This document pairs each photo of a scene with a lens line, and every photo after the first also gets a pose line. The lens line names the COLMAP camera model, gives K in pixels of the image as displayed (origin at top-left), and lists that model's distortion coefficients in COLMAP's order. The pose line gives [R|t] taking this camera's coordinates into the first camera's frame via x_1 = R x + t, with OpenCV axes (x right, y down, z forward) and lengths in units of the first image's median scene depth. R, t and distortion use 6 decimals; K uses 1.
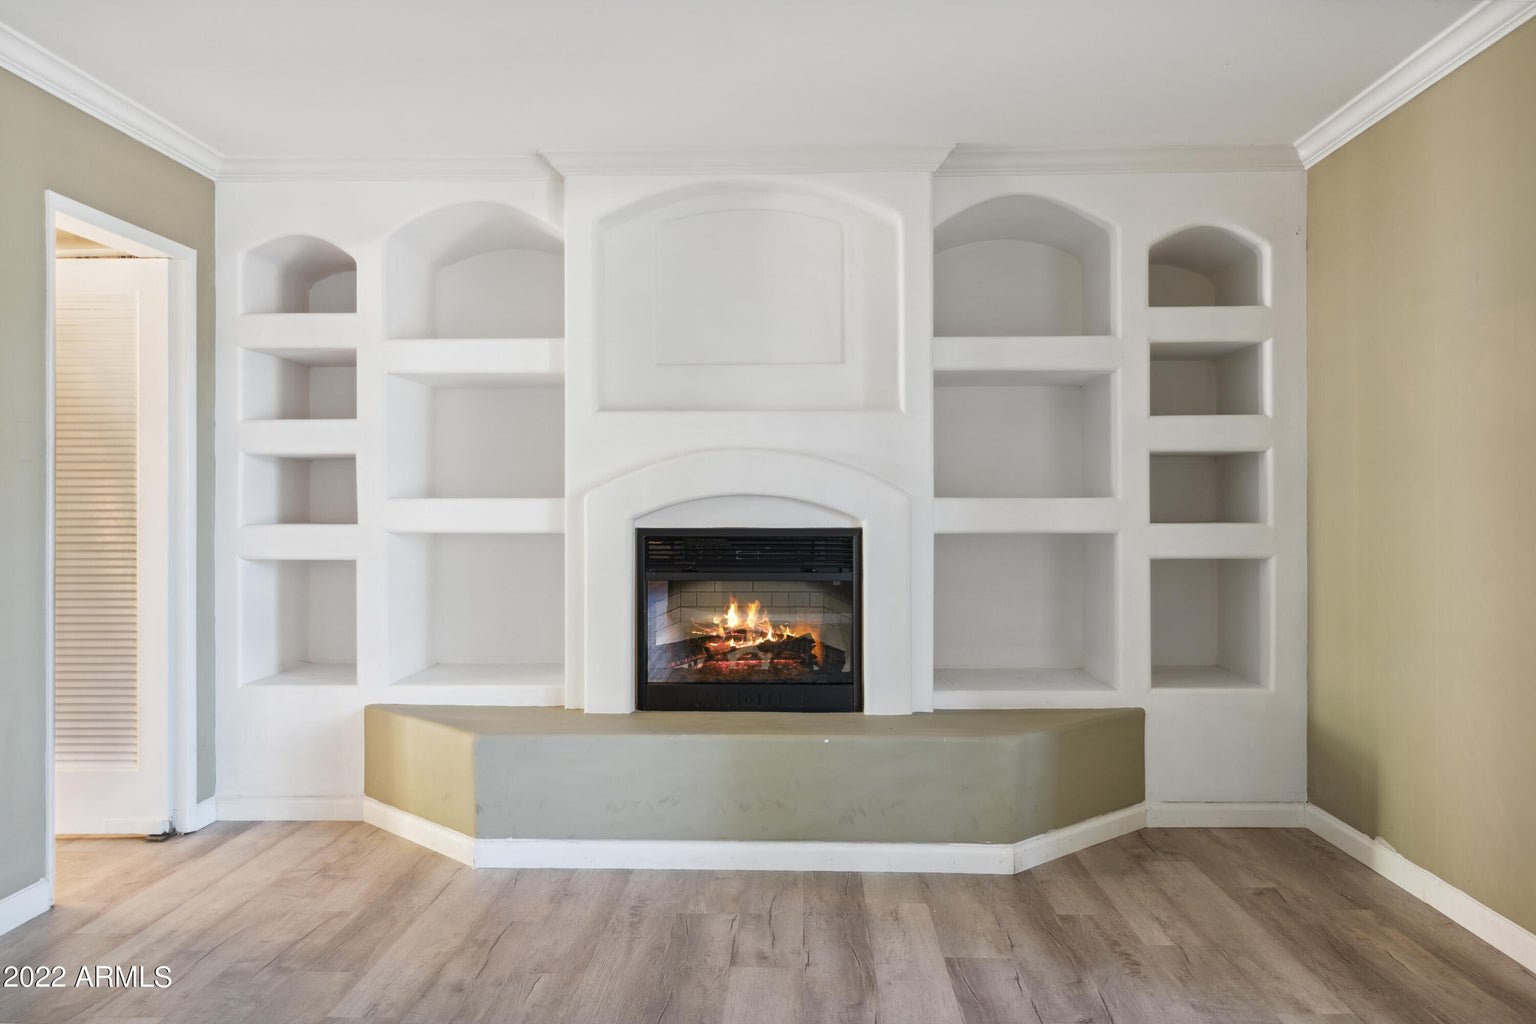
lens RADIAL K [[1276.8, 0, 767.9], [0, 1276.8, 483.0], [0, 0, 1]] dist [0.009847, 0.003793]
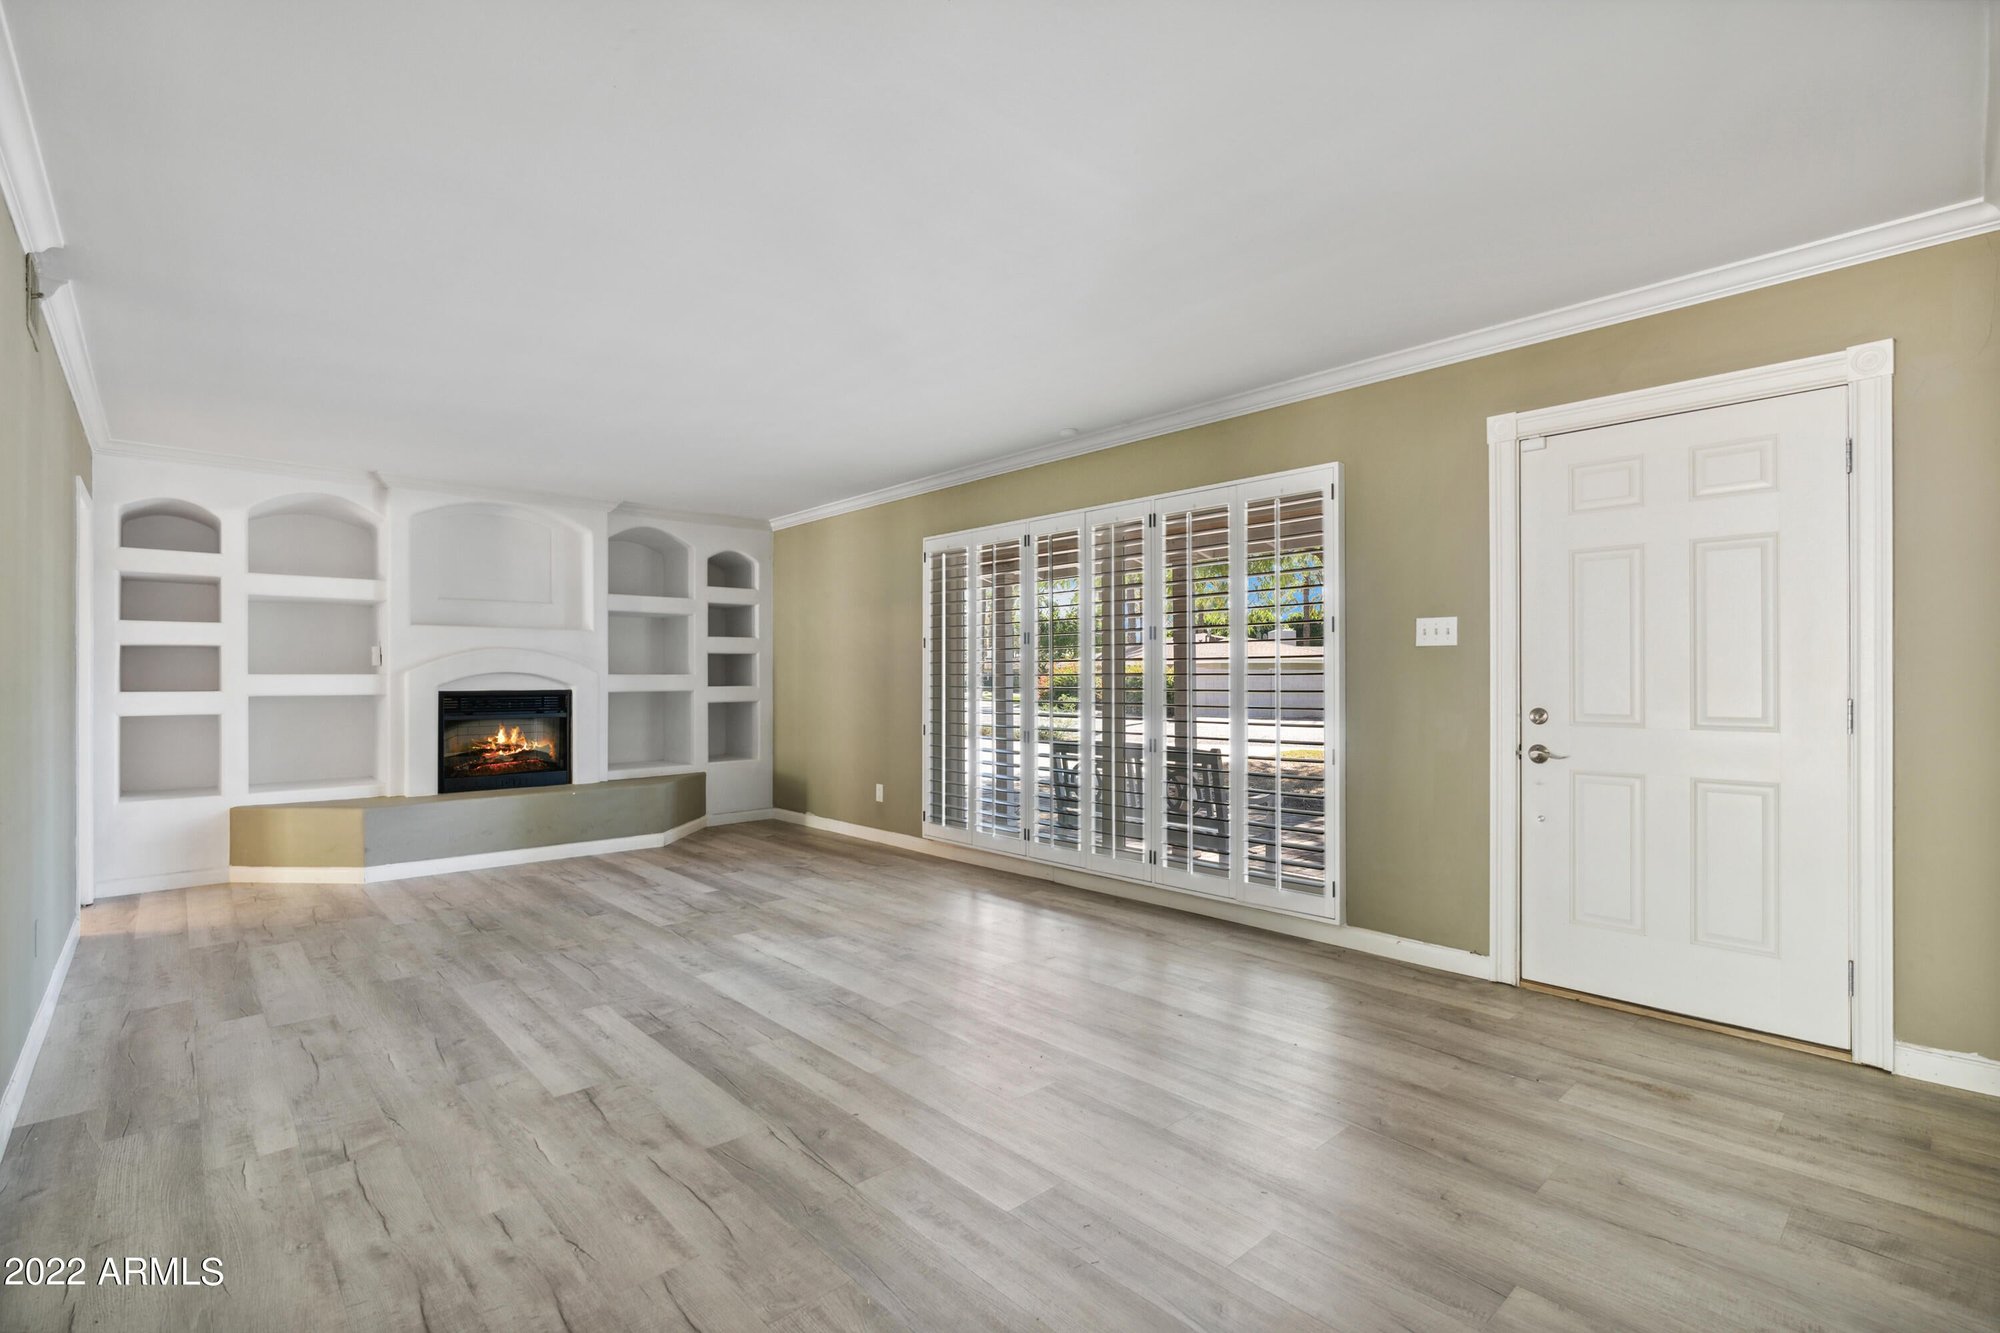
lens RADIAL K [[899.1, 0, 1007.7], [0, 899.1, 669.9], [0, 0, 1]] dist [-0.001494, 0.000608]
pose [[0.707617, 0.004750, 0.706580, -0.418854], [-0.004344, 0.999988, -0.002372, 0.005203], [-0.706583, -0.001391, 0.707629, -0.437399]]
